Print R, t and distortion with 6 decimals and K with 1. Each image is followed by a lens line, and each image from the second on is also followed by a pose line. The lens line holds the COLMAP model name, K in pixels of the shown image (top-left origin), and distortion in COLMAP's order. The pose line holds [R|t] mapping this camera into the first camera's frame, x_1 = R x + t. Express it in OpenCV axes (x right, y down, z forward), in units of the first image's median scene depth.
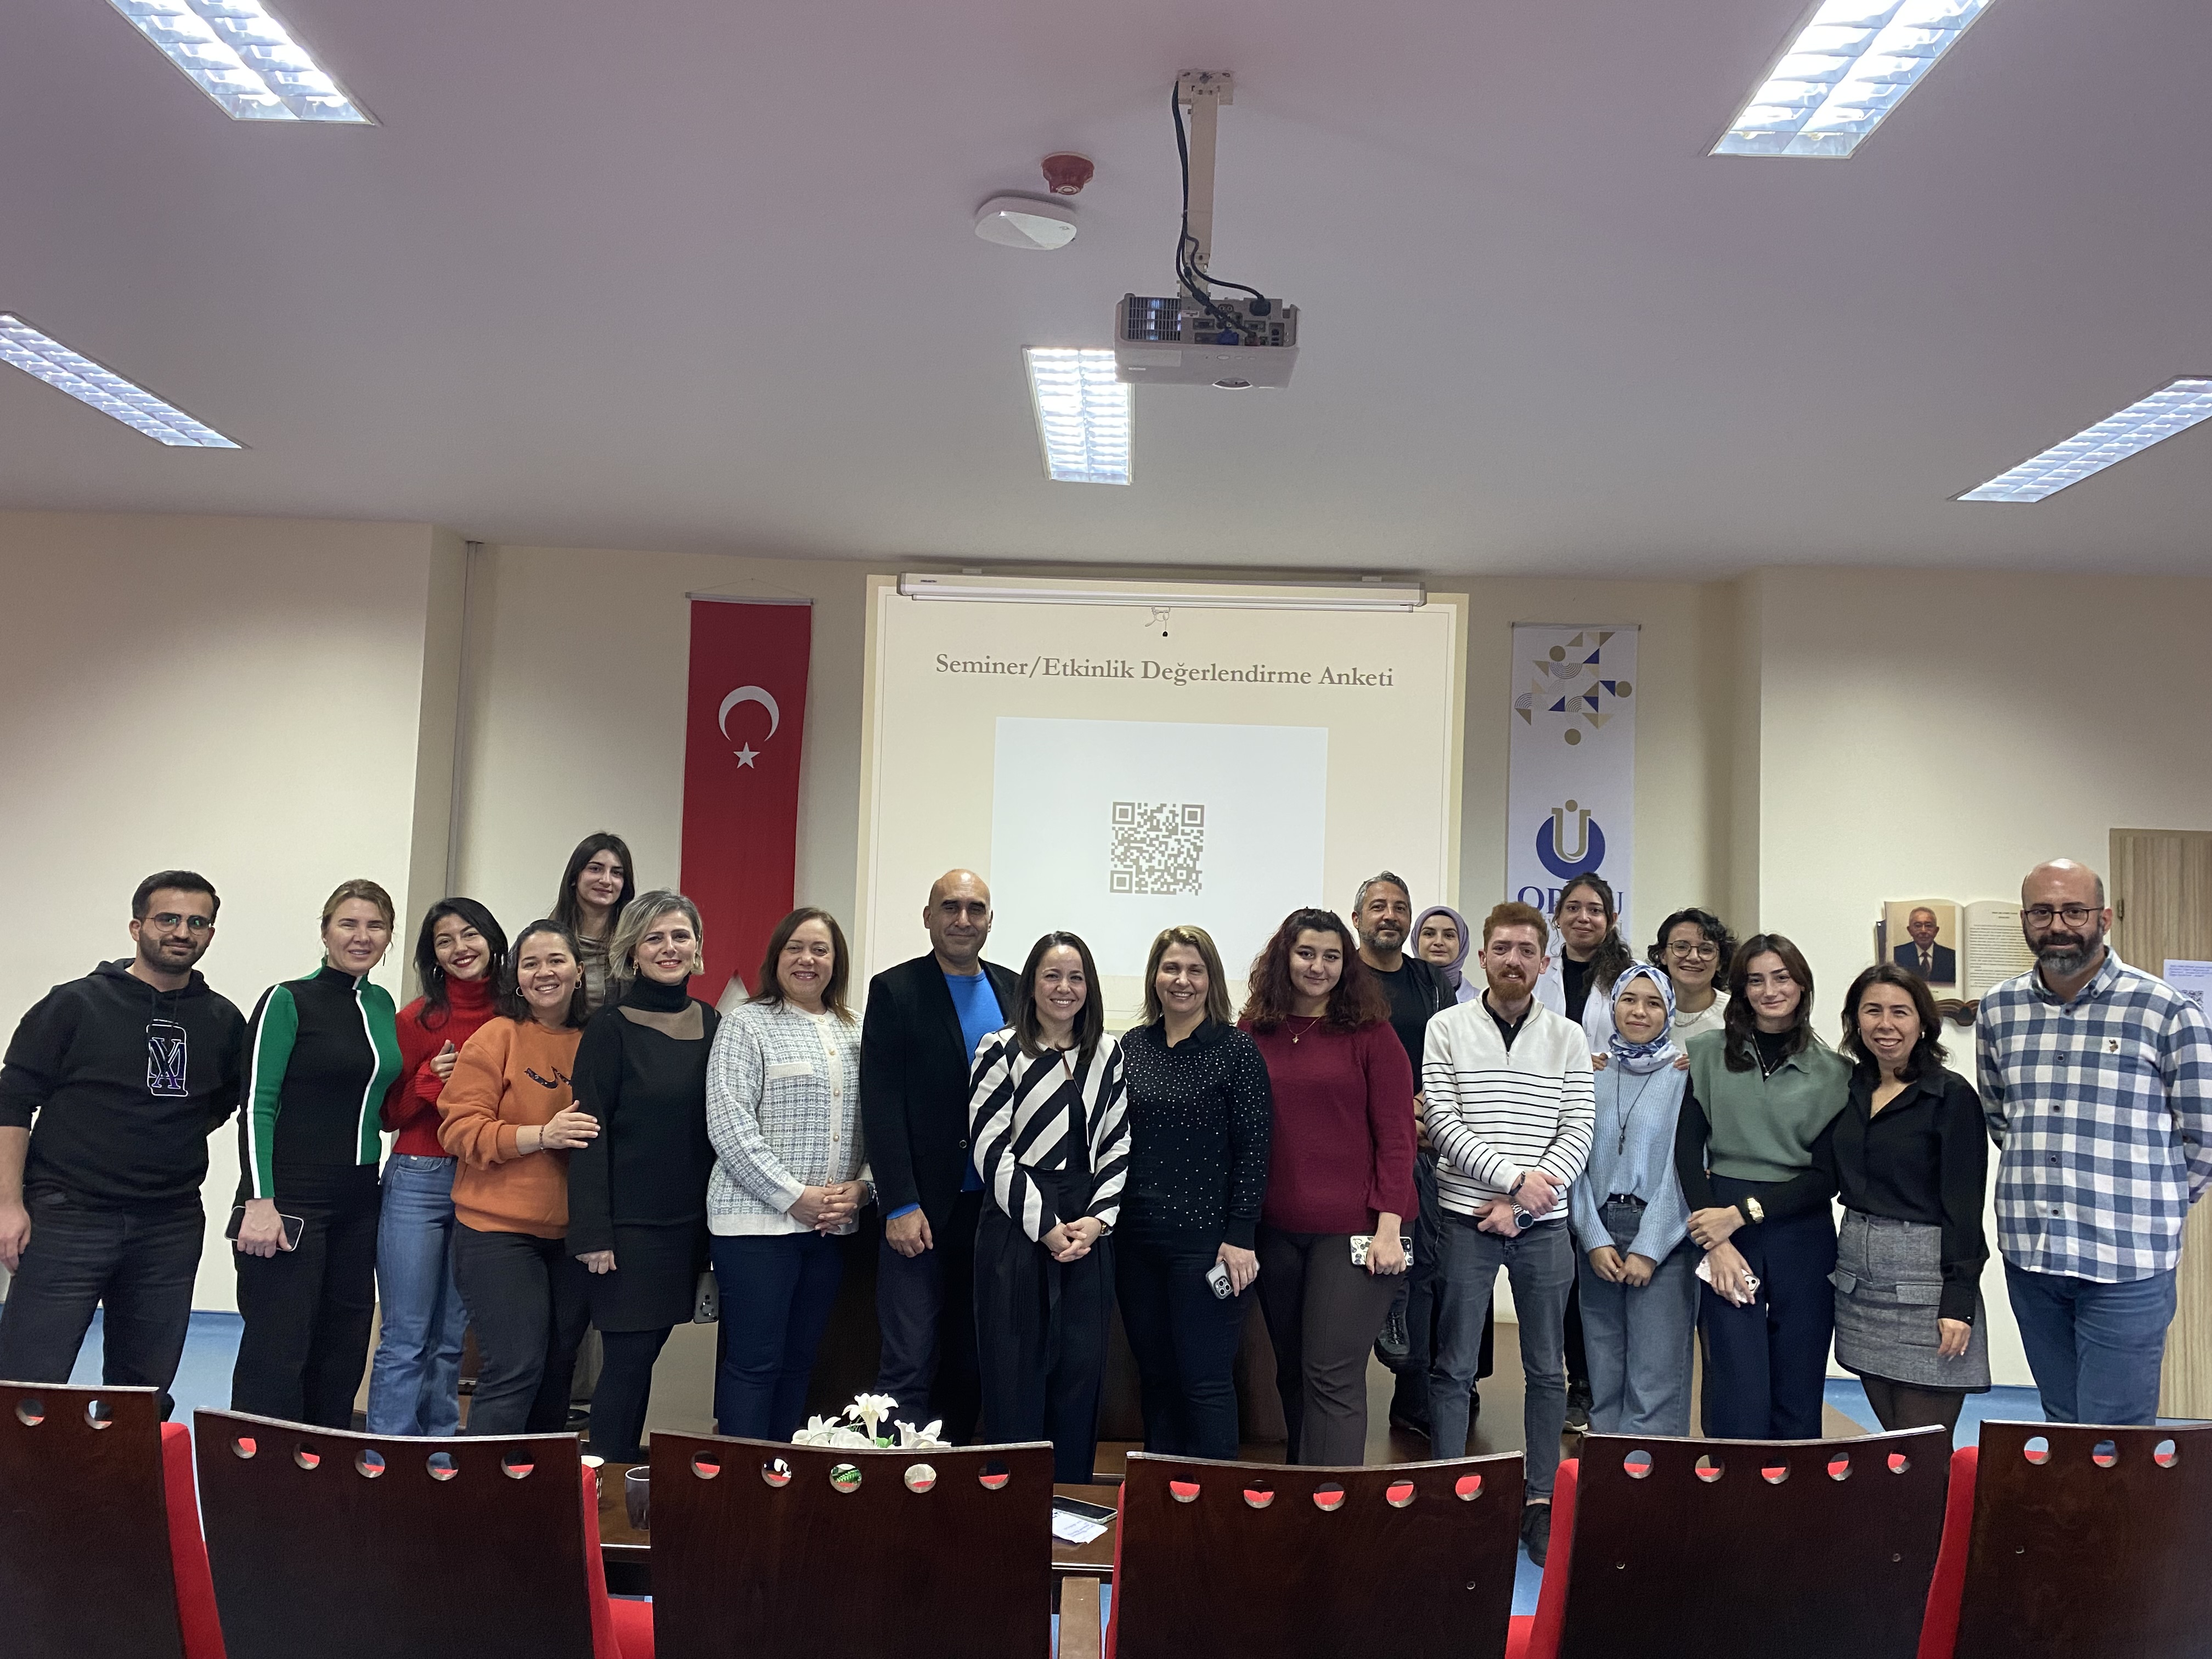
lens RADIAL K [[1691.7, 0, 1098.9], [0, 1691.7, 820.6], [0, 0, 1]] dist [0.061957, -0.049849]
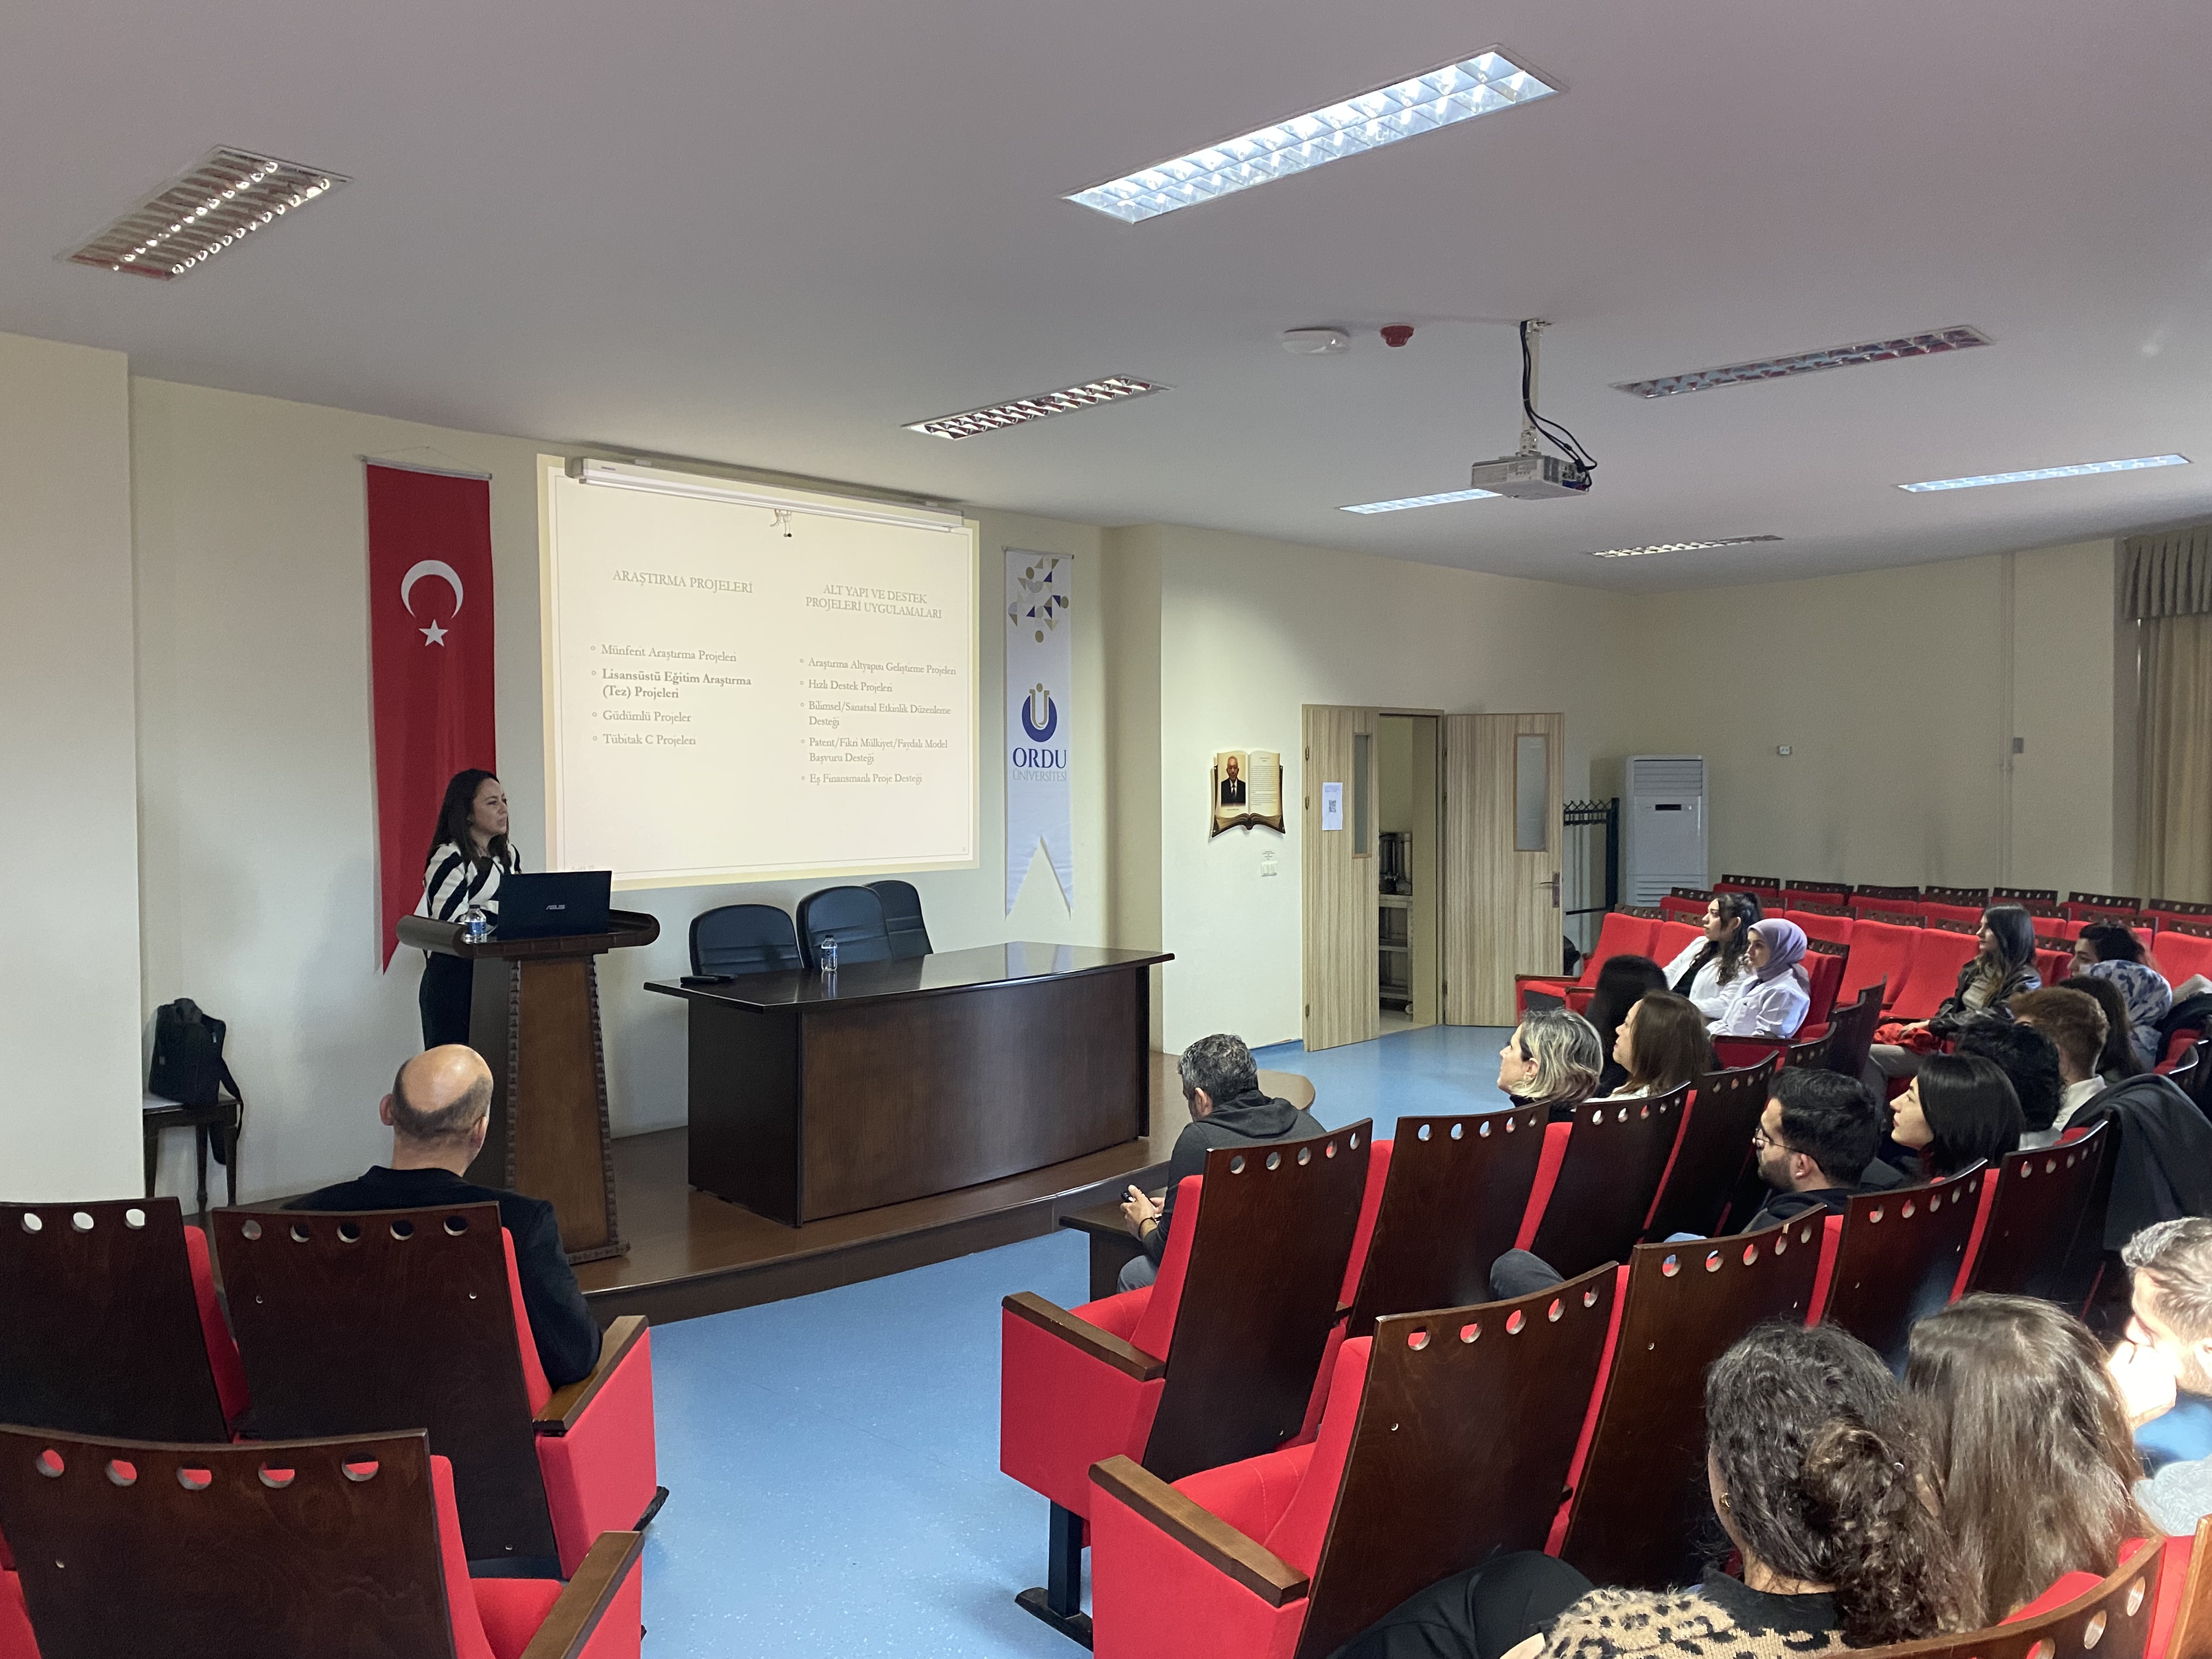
lens RADIAL K [[1691.7, 0, 1083.7], [0, 1691.7, 829.6], [0, 0, 1]] dist [0.061957, -0.049849]
pose [[0.665560, -0.062721, 0.743704, -0.759585], [-0.022173, 0.994361, 0.103703, -0.039591], [-0.746015, -0.085510, 0.660416, 0.079243]]
